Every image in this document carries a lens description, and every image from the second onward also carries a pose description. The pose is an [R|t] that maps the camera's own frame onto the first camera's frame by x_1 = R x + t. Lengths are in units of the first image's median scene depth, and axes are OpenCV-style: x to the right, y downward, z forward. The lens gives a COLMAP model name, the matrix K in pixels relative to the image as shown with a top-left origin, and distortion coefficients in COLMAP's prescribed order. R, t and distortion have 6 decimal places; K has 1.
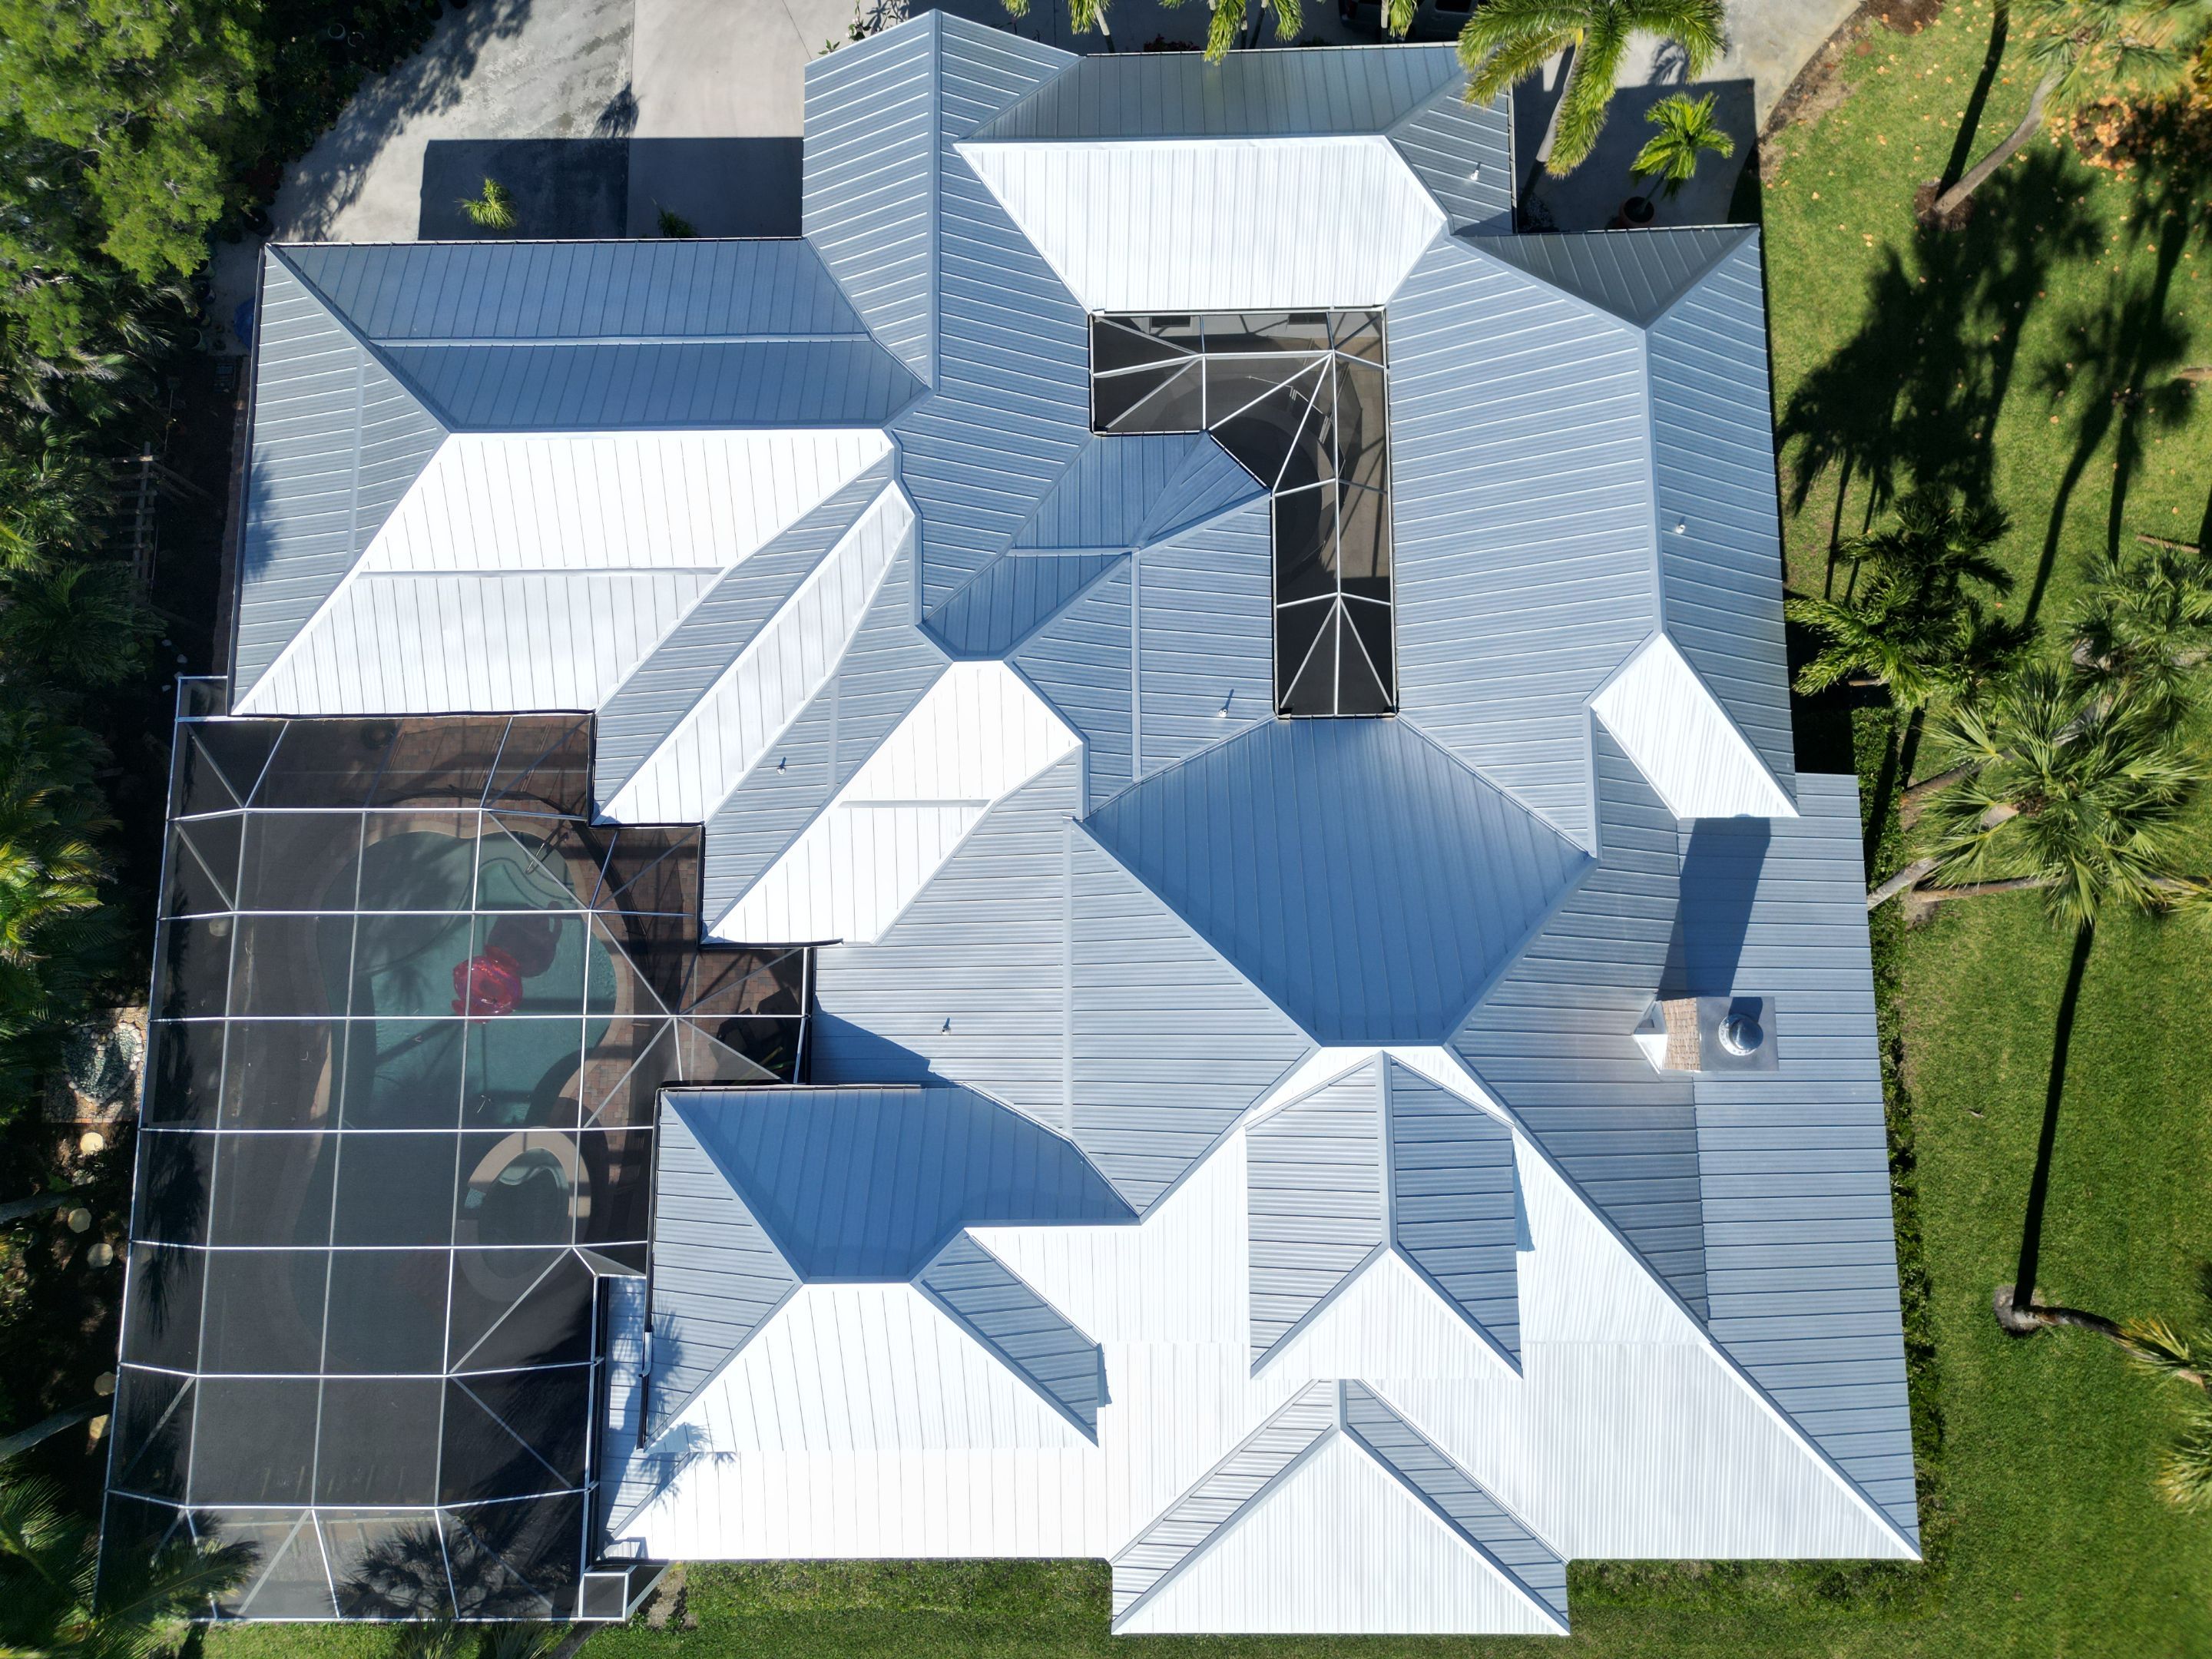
lens RADIAL K [[1540.9, 0, 1106.0], [0, 1540.9, 829.5], [0, 0, 1]] dist [0.066677, -0.067393]
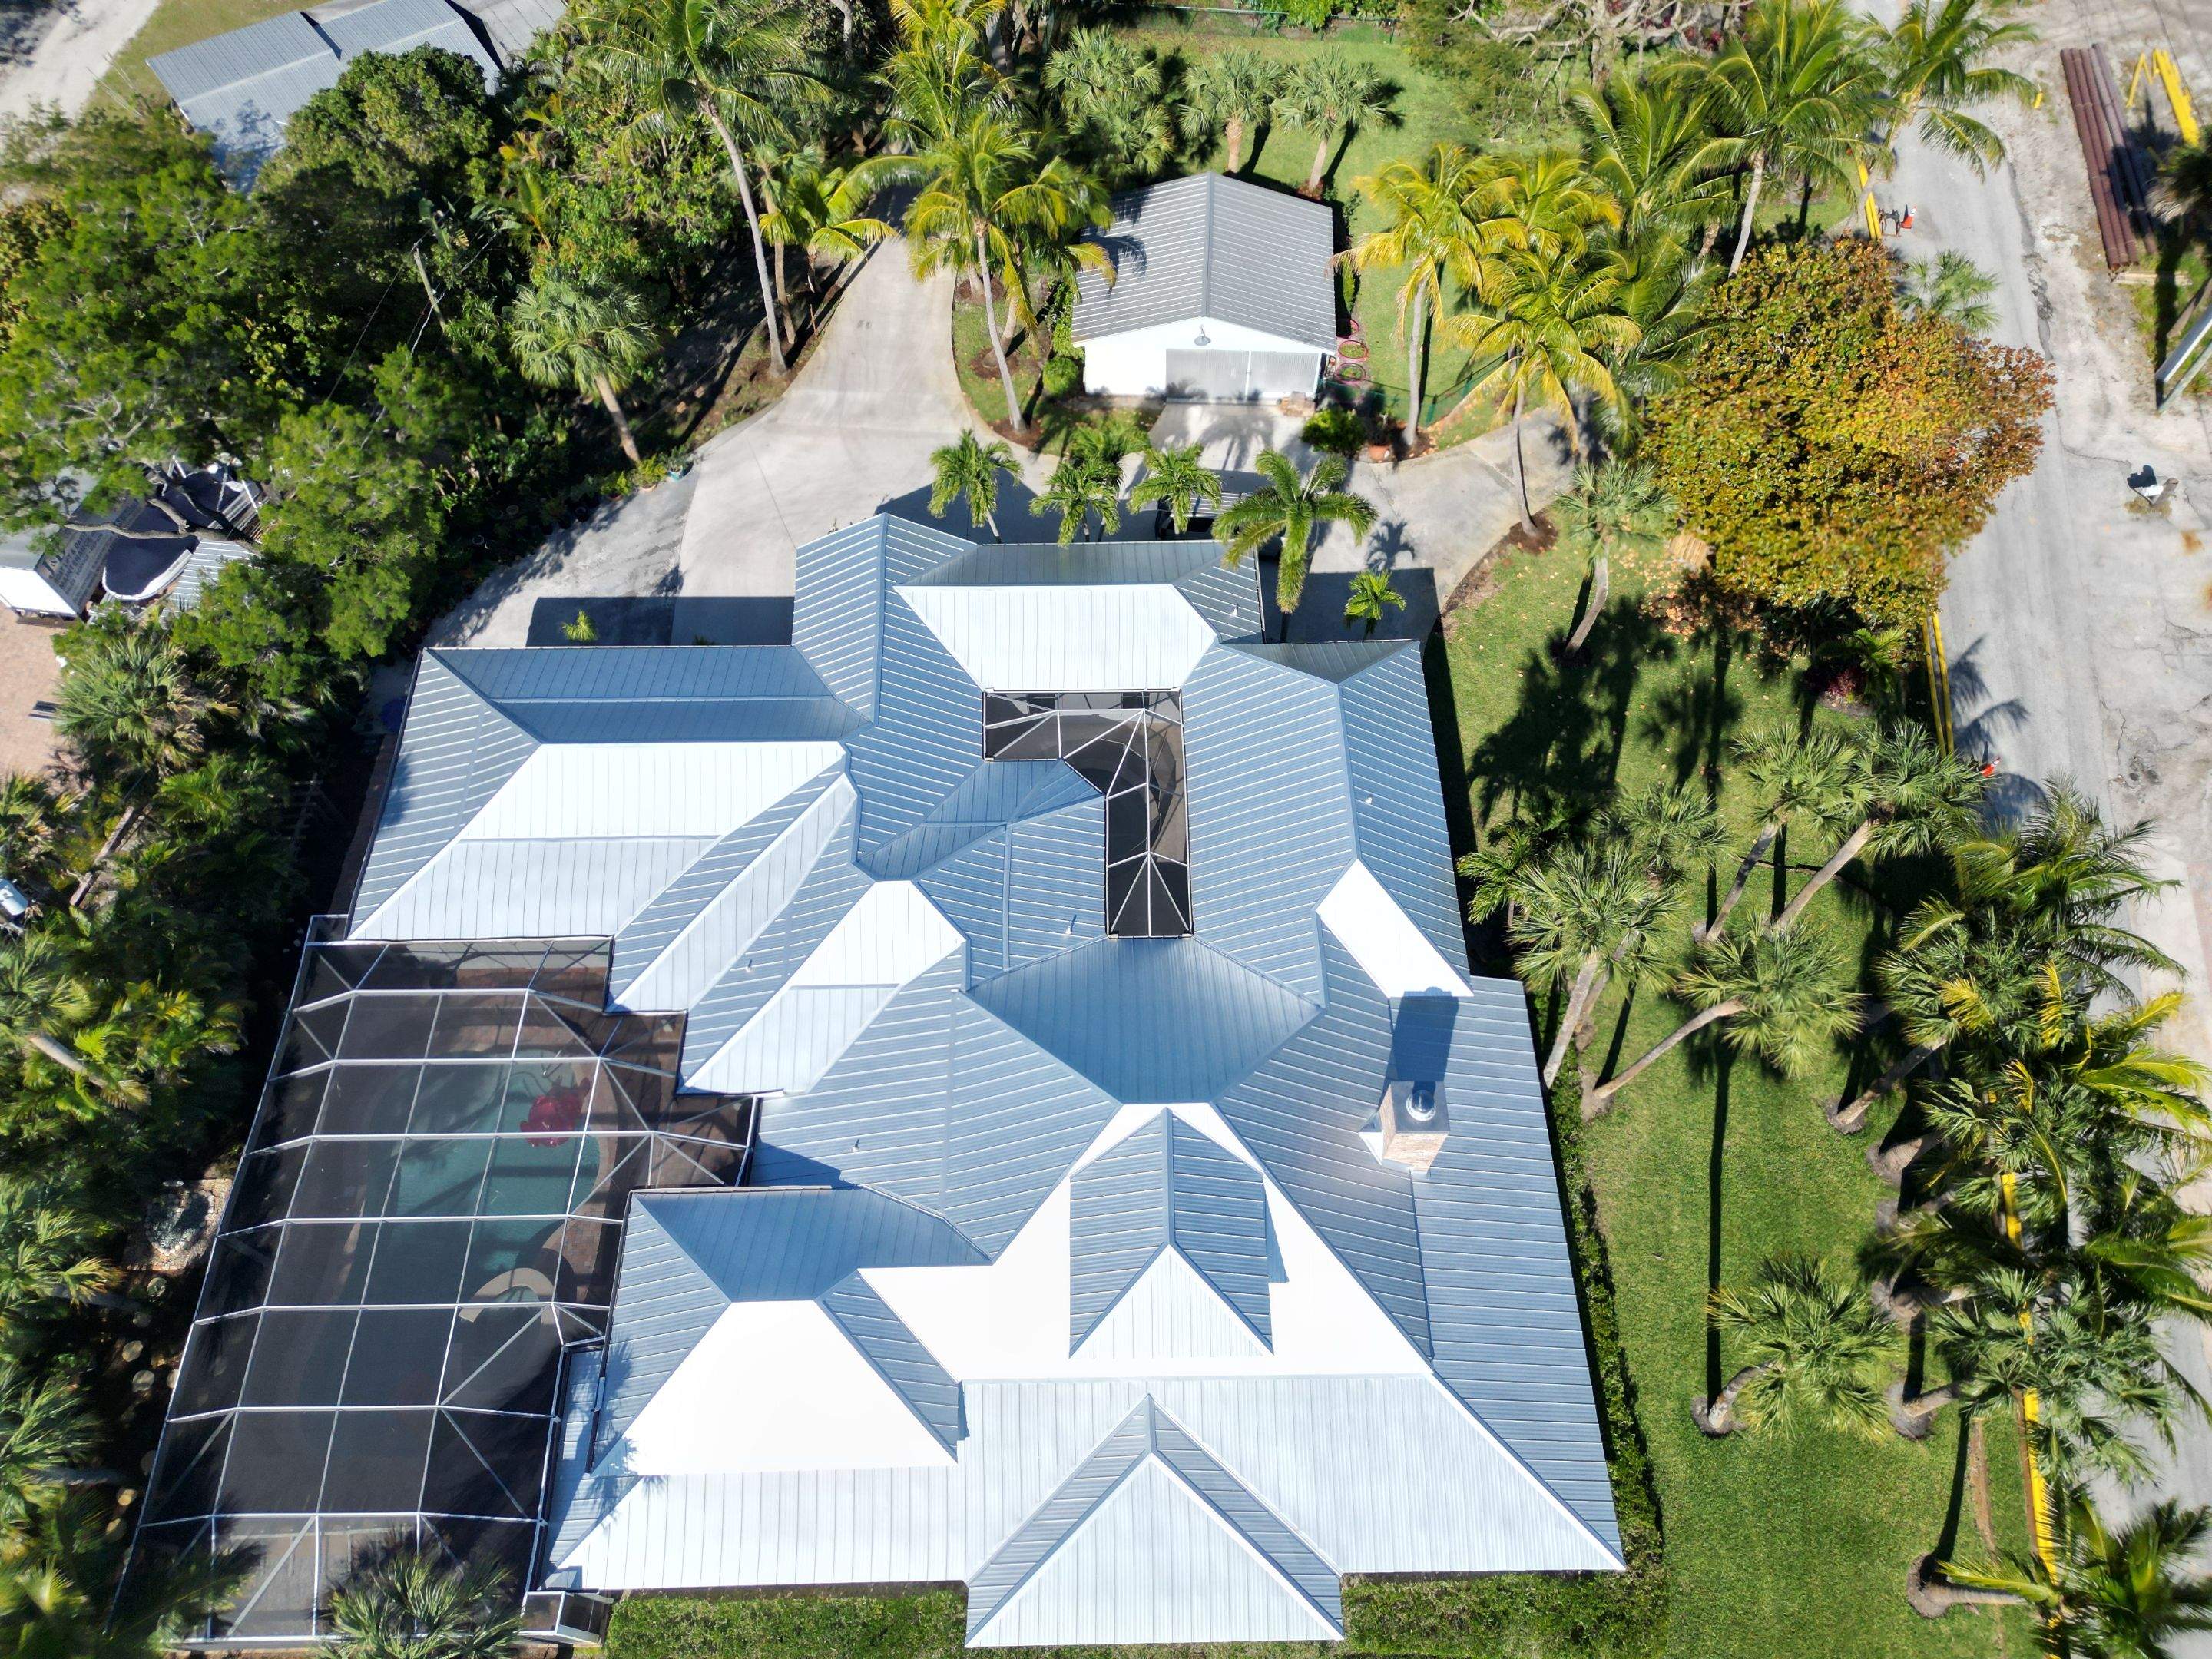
lens RADIAL K [[1540.9, 0, 1106.0], [0, 1540.9, 829.5], [0, 0, 1]] dist [0.066677, -0.067393]
pose [[0.999563, 0.005468, 0.029054, 0.070697], [0.006083, 0.923677, -0.383124, 0.384622], [-0.028932, 0.383133, 0.923240, -0.337440]]
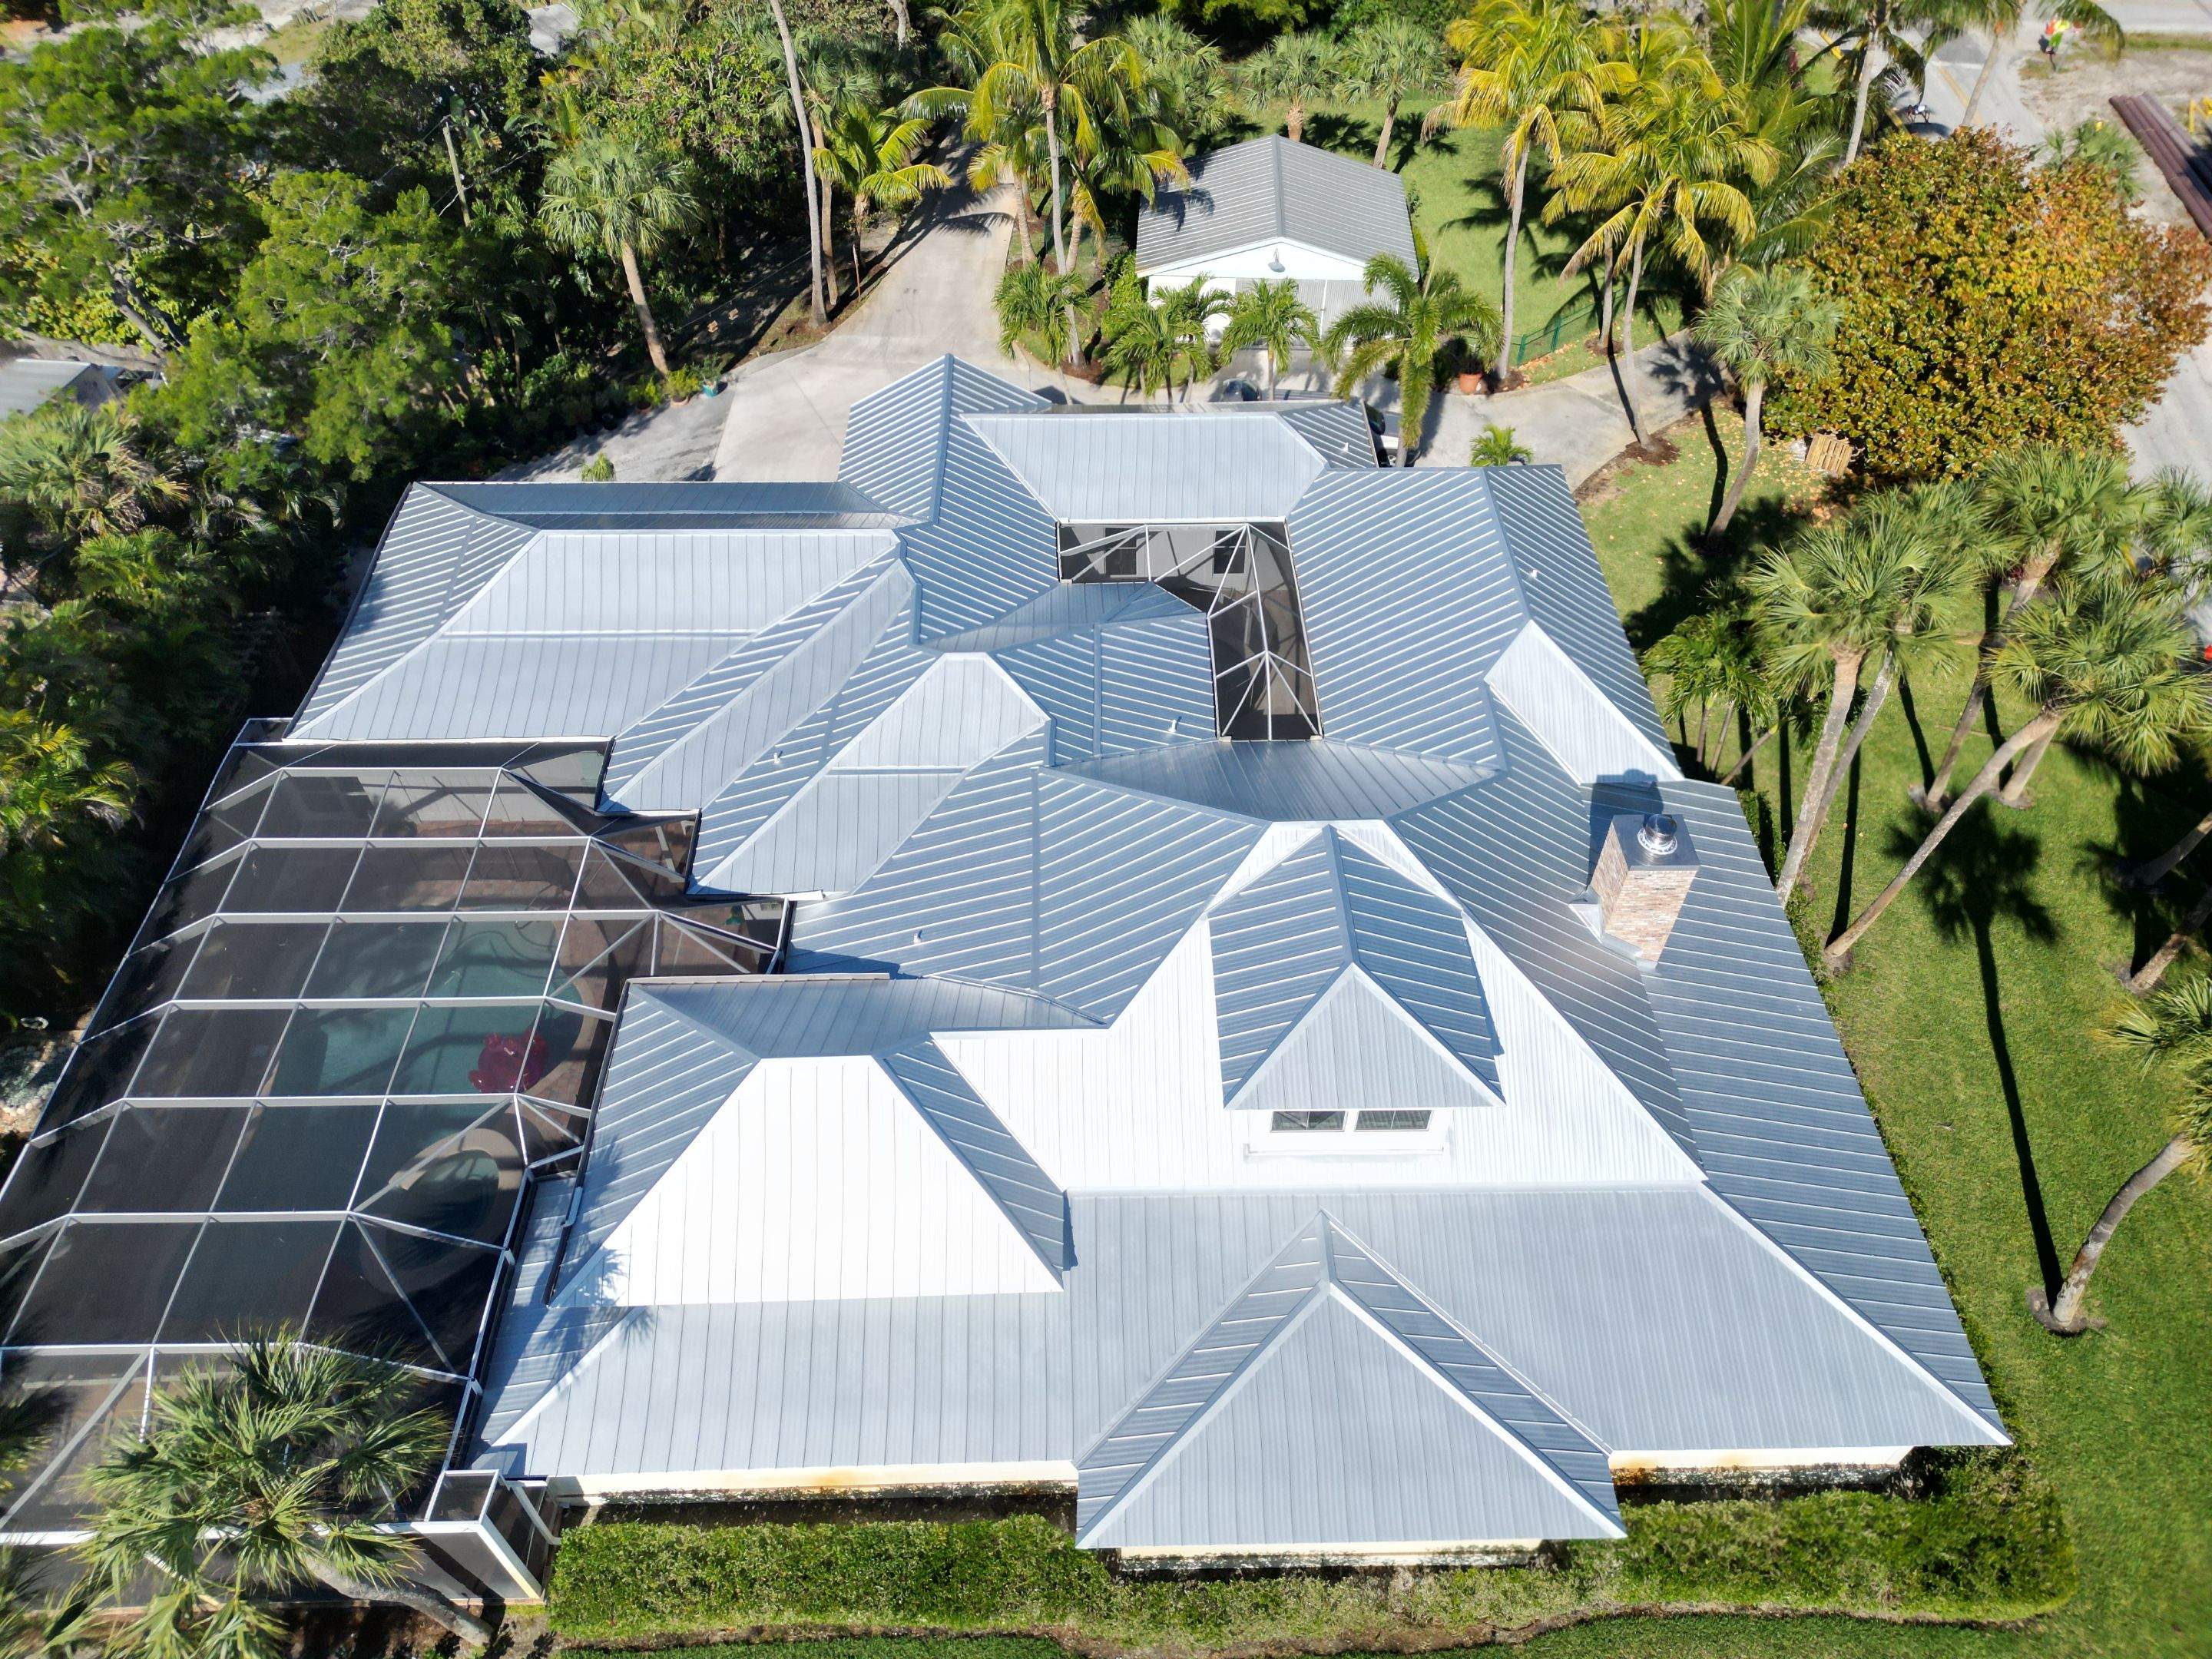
lens RADIAL K [[1540.9, 0, 1106.0], [0, 1540.9, 829.5], [0, 0, 1]] dist [0.066677, -0.067393]
pose [[0.999507, 0.005417, 0.030936, -0.009319], [0.013085, 0.823625, -0.566984, 0.649382], [-0.028551, 0.567109, 0.823148, 0.103637]]
